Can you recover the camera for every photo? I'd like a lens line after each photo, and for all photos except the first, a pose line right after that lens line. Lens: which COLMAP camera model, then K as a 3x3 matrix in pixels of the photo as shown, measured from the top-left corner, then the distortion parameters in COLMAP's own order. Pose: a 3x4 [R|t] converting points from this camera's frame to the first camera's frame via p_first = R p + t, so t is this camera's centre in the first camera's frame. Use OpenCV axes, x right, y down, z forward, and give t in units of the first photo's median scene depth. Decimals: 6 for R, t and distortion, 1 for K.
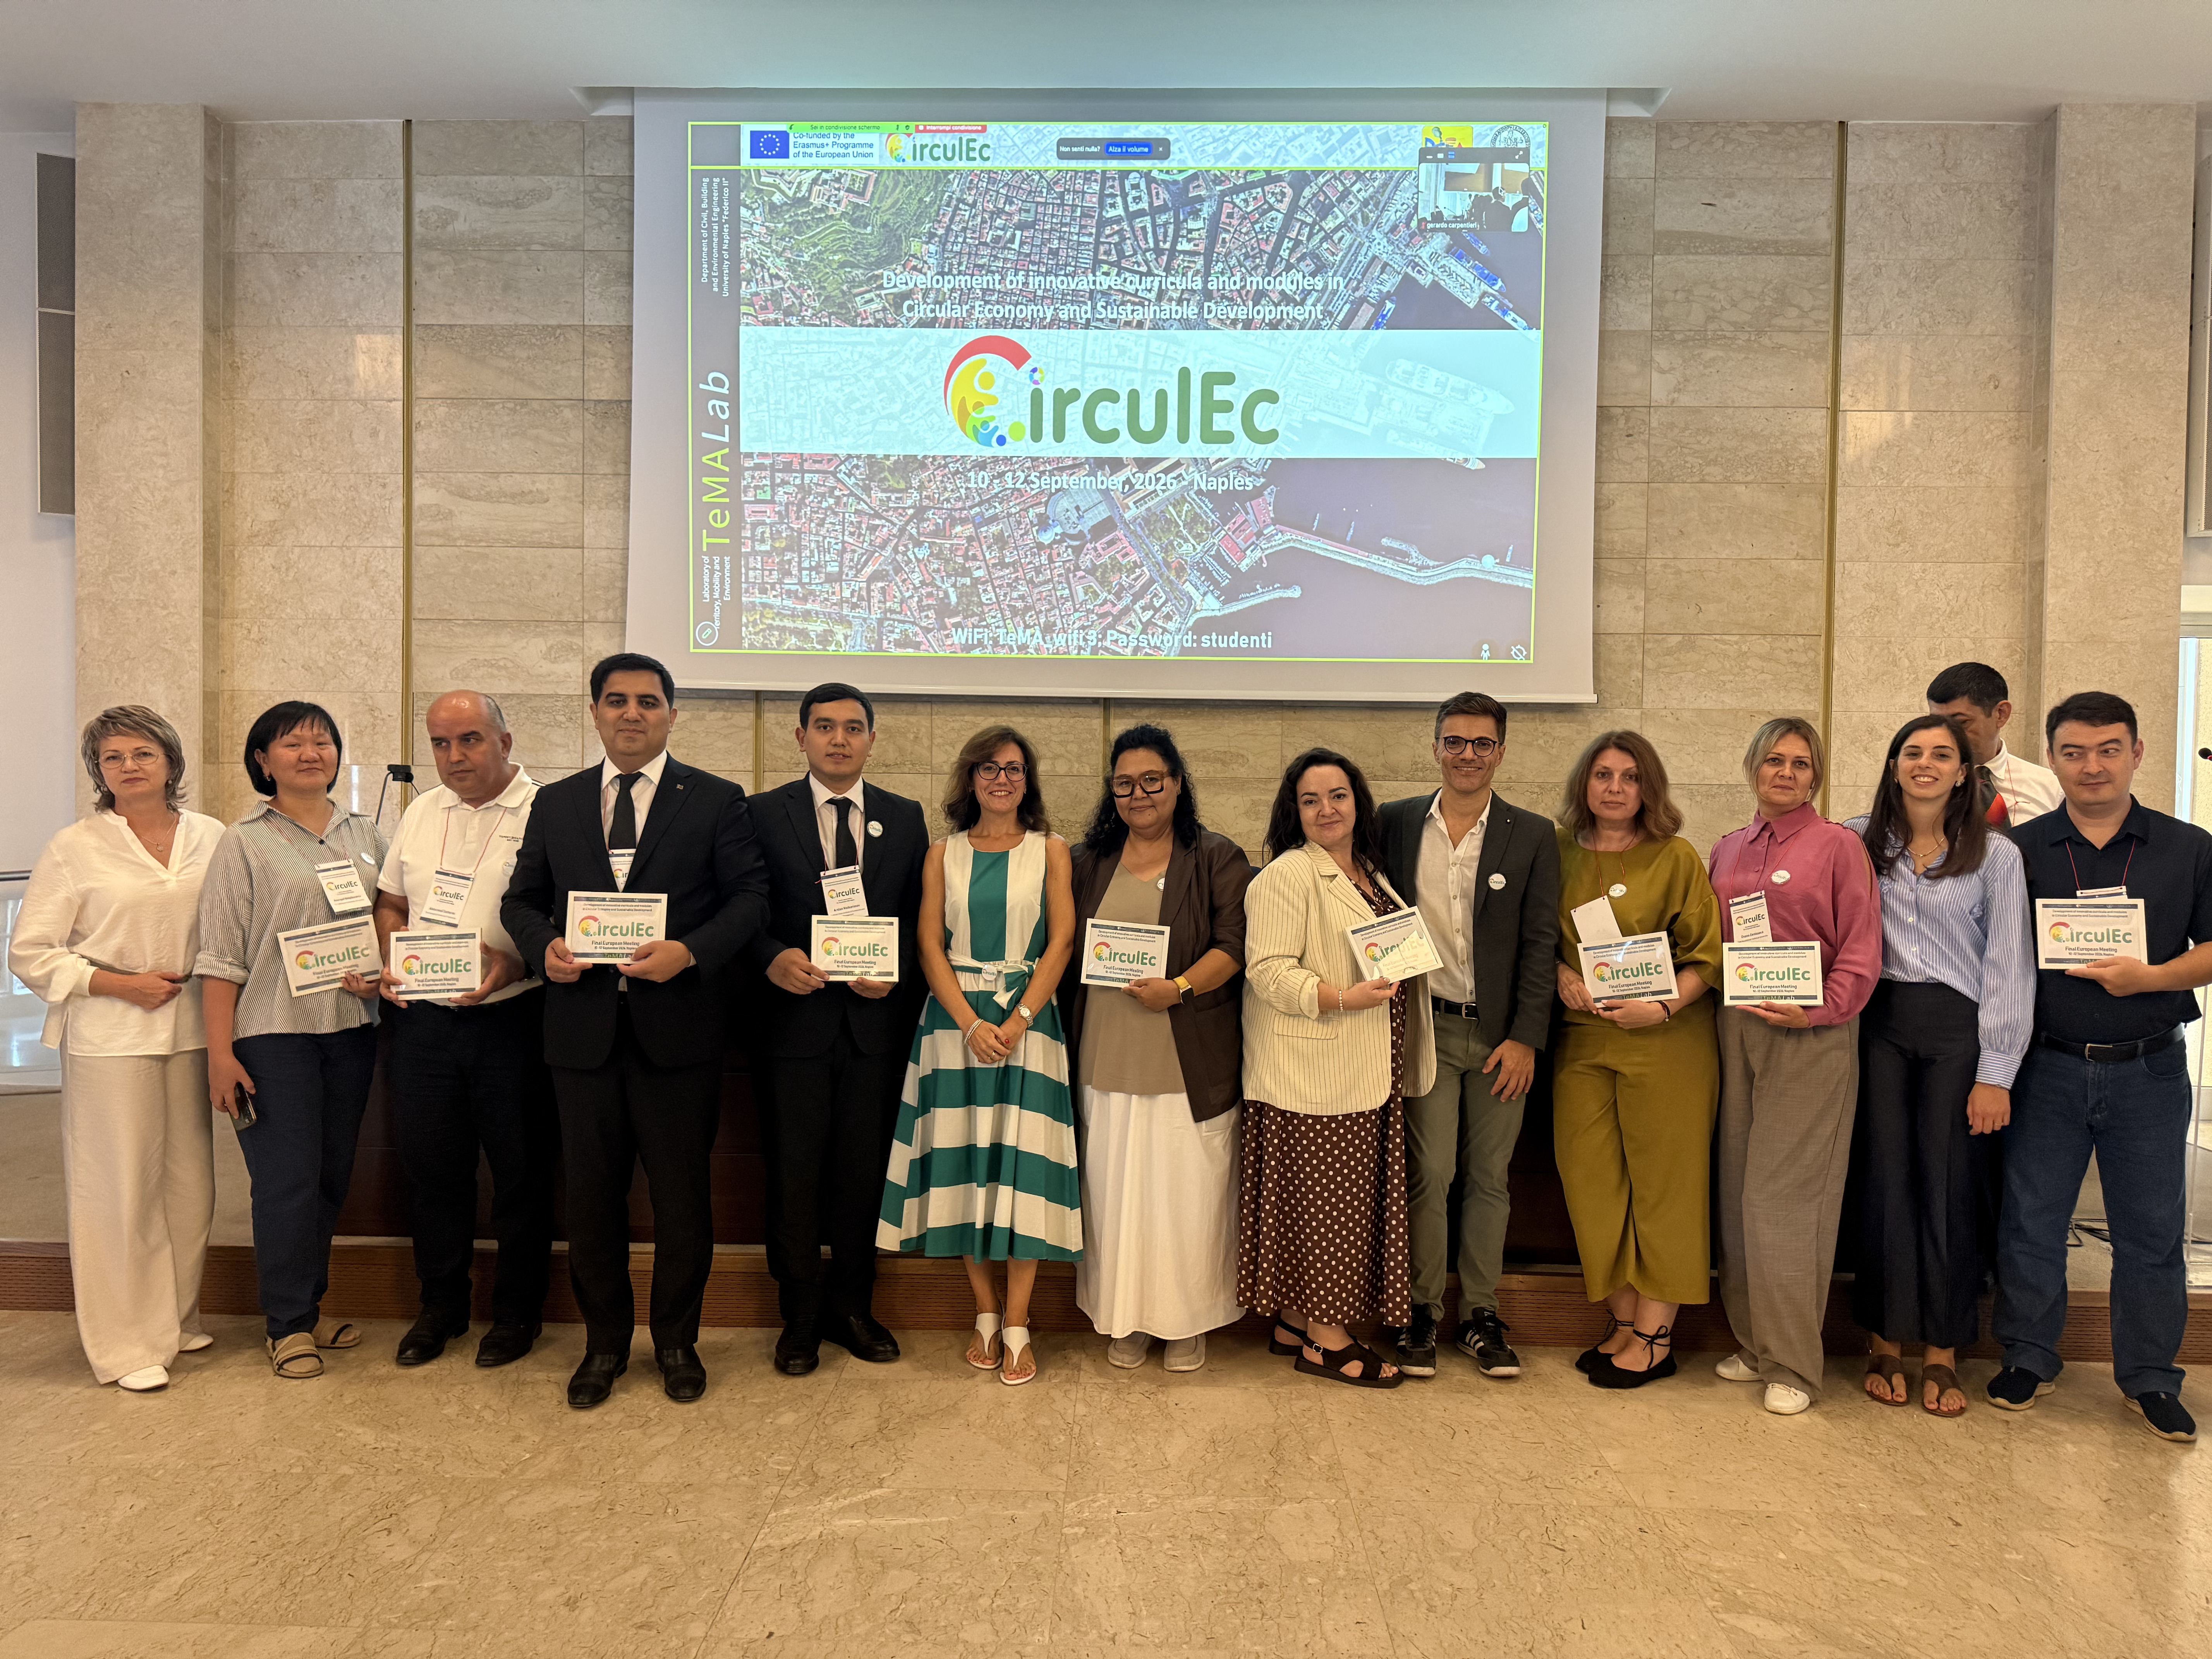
lens RADIAL K [[1569.7, 0, 1099.6], [0, 1569.7, 834.6], [0, 0, 1]] dist [0.025858, -0.032036]
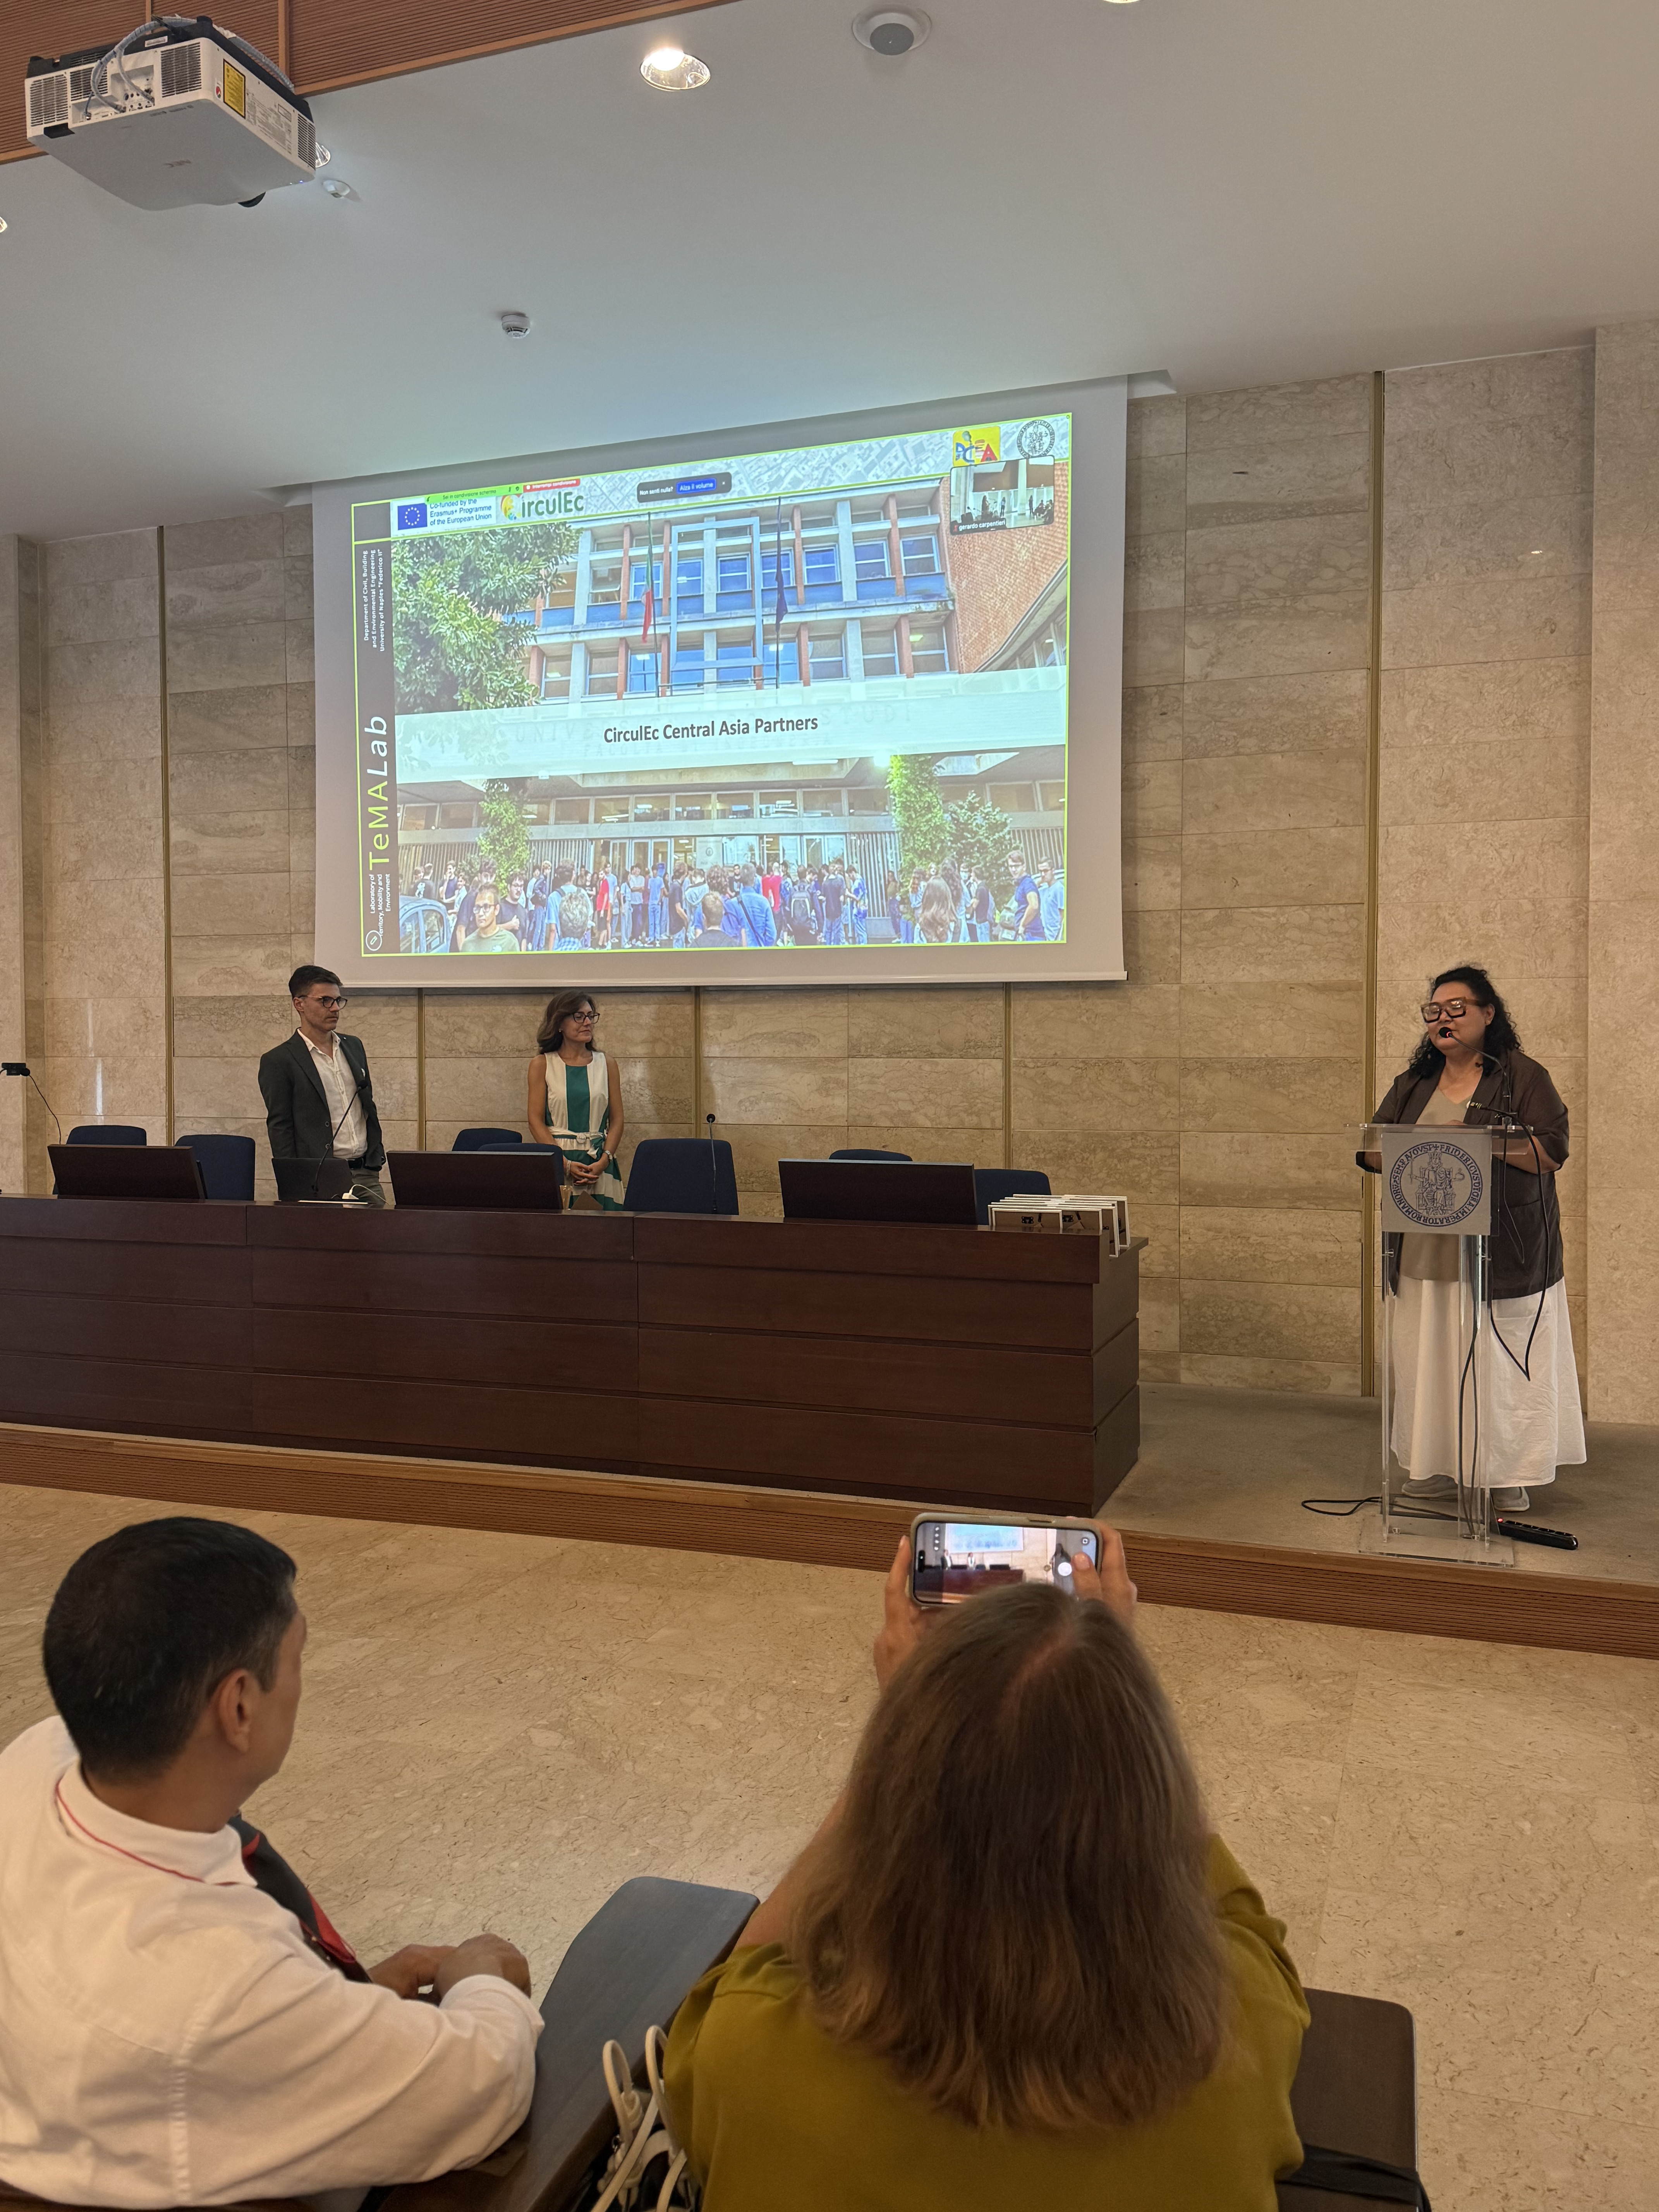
lens RADIAL K [[1692.8, 0, 834.6], [0, 1692.8, 1106.8], [0, 0, 1]] dist [0.182687, -0.404397]
pose [[0.951800, -0.005709, -0.306665, 0.472277], [0.006475, 0.999978, 0.001483, -0.004106], [0.306650, -0.003397, 0.951816, -0.112681]]
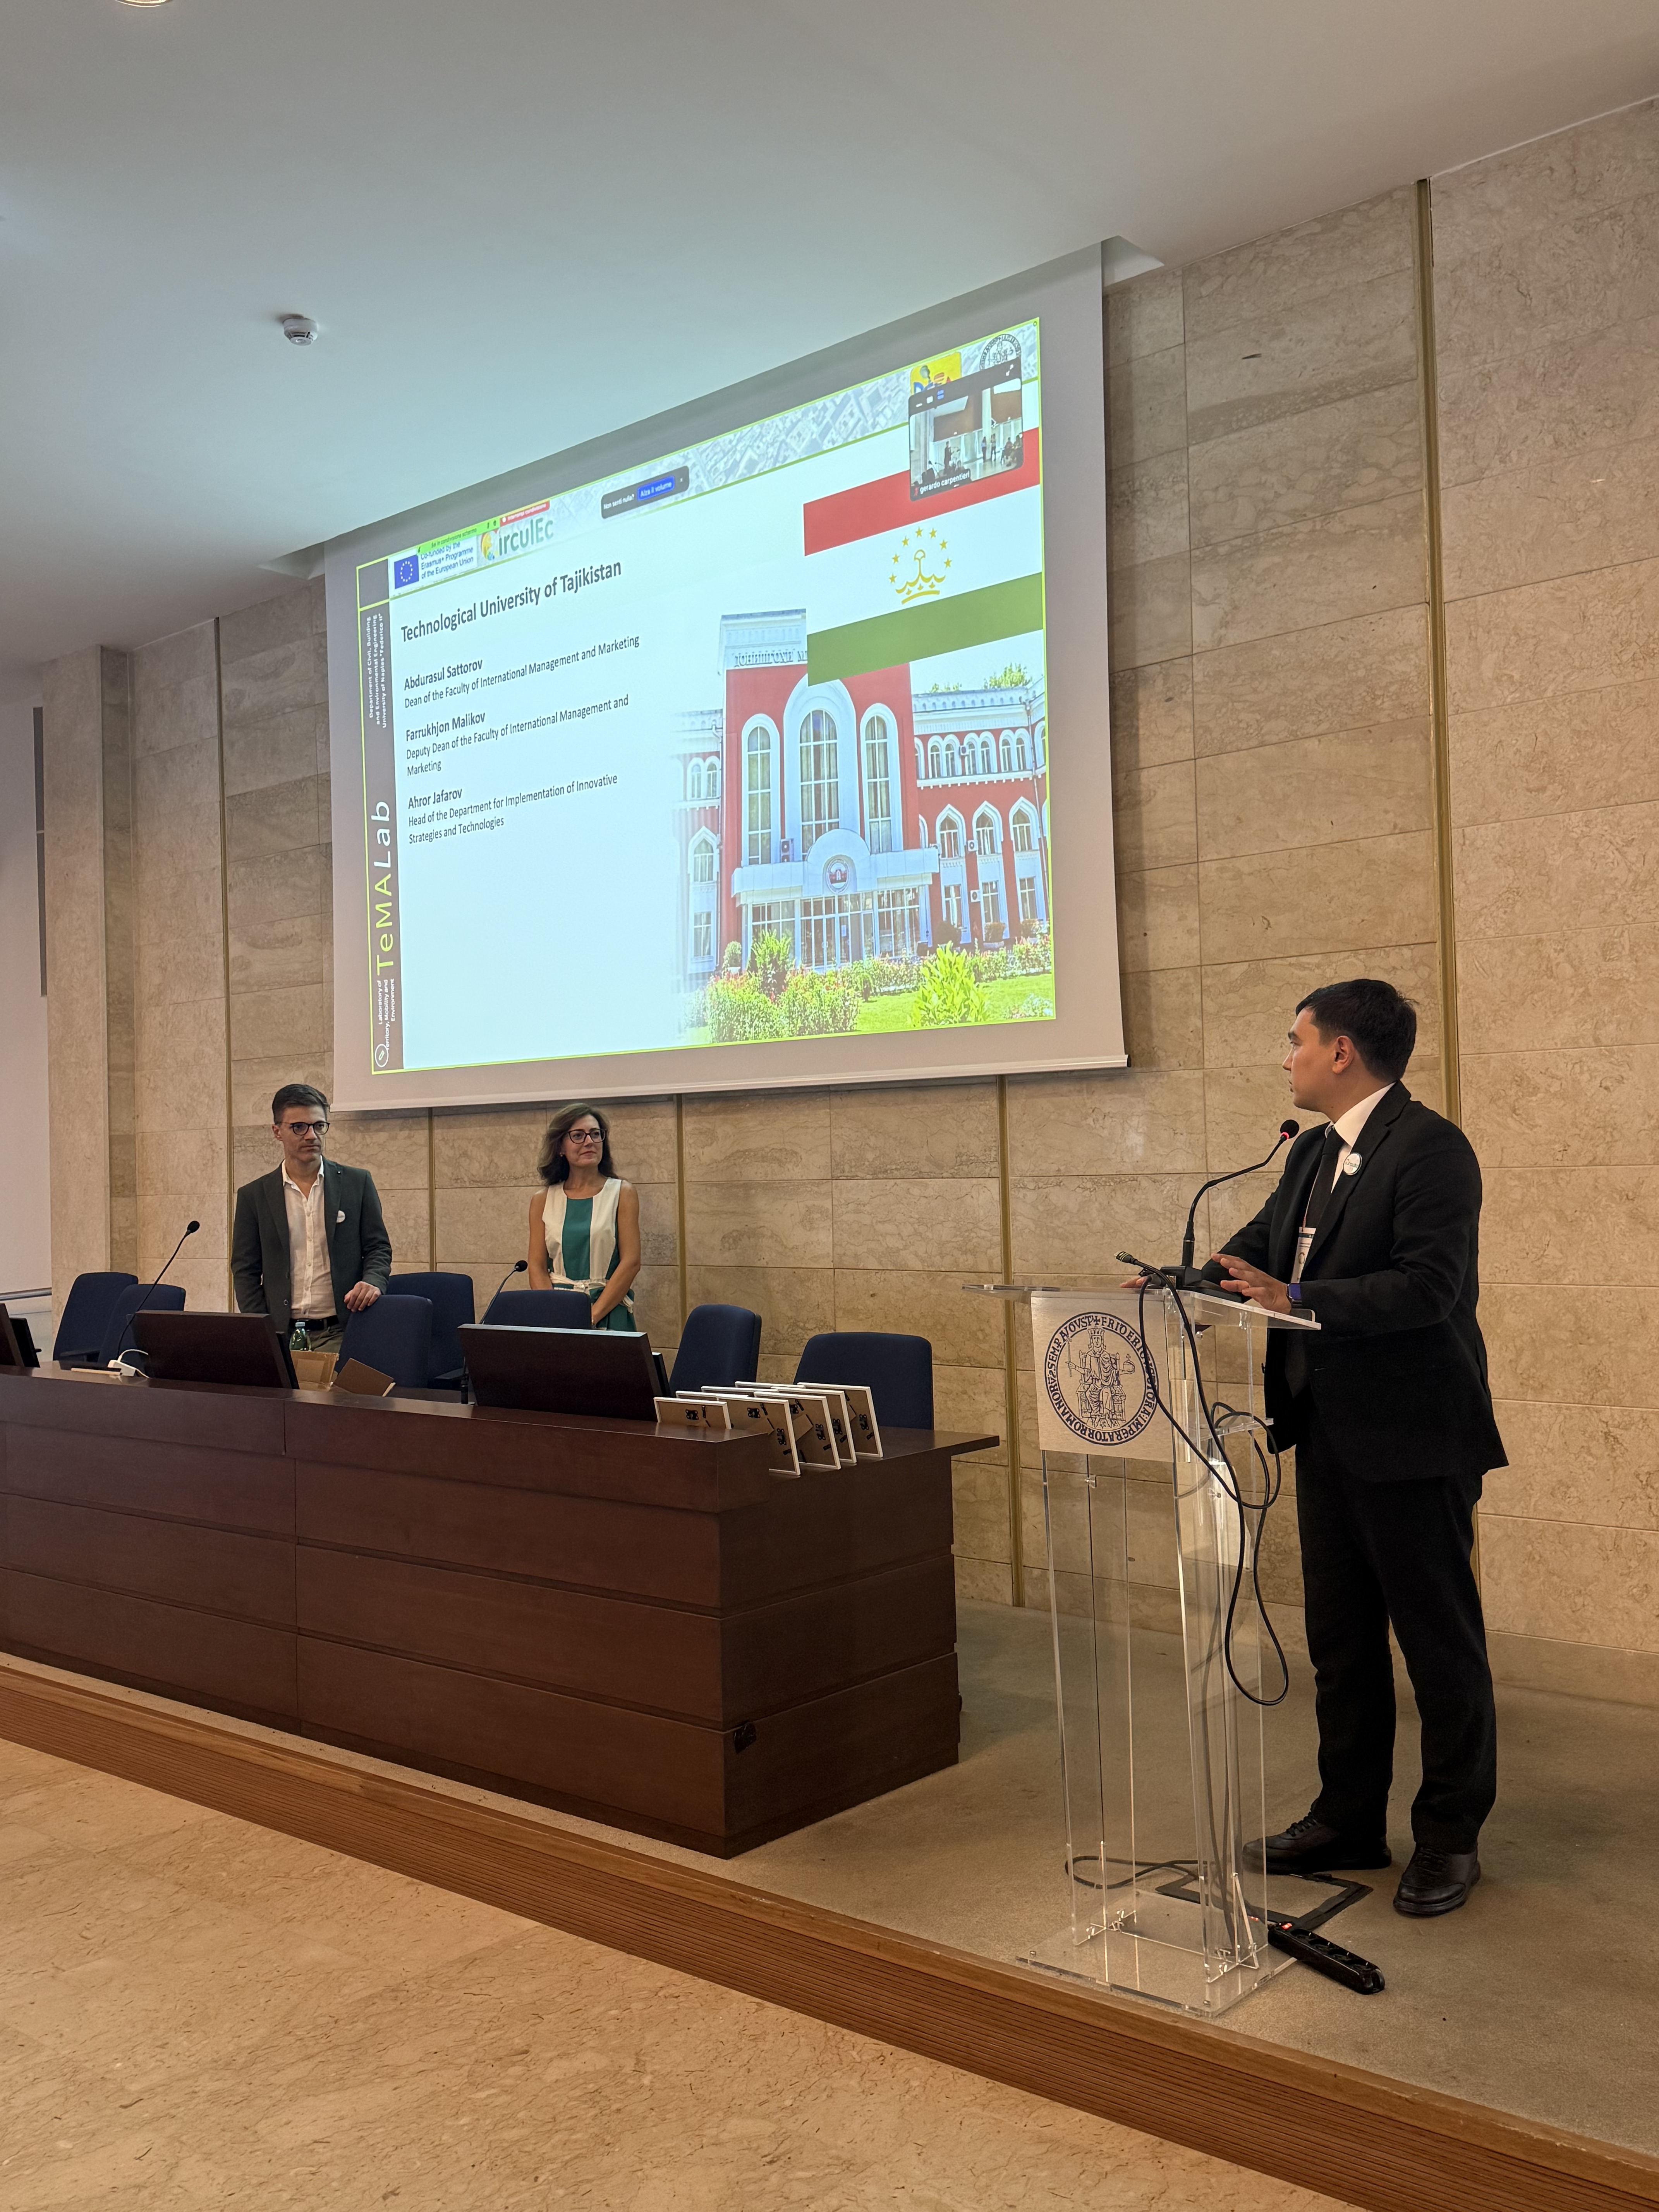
lens RADIAL K [[1930.3, 0, 829.1], [0, 1930.3, 1109.6], [0, 0, 1]] dist [0.179959, -0.393696]
pose [[0.778989, -0.053609, -0.624742, 0.771063], [0.020464, 0.997981, -0.060121, -0.011589], [0.626704, 0.034049, 0.778513, 0.201253]]
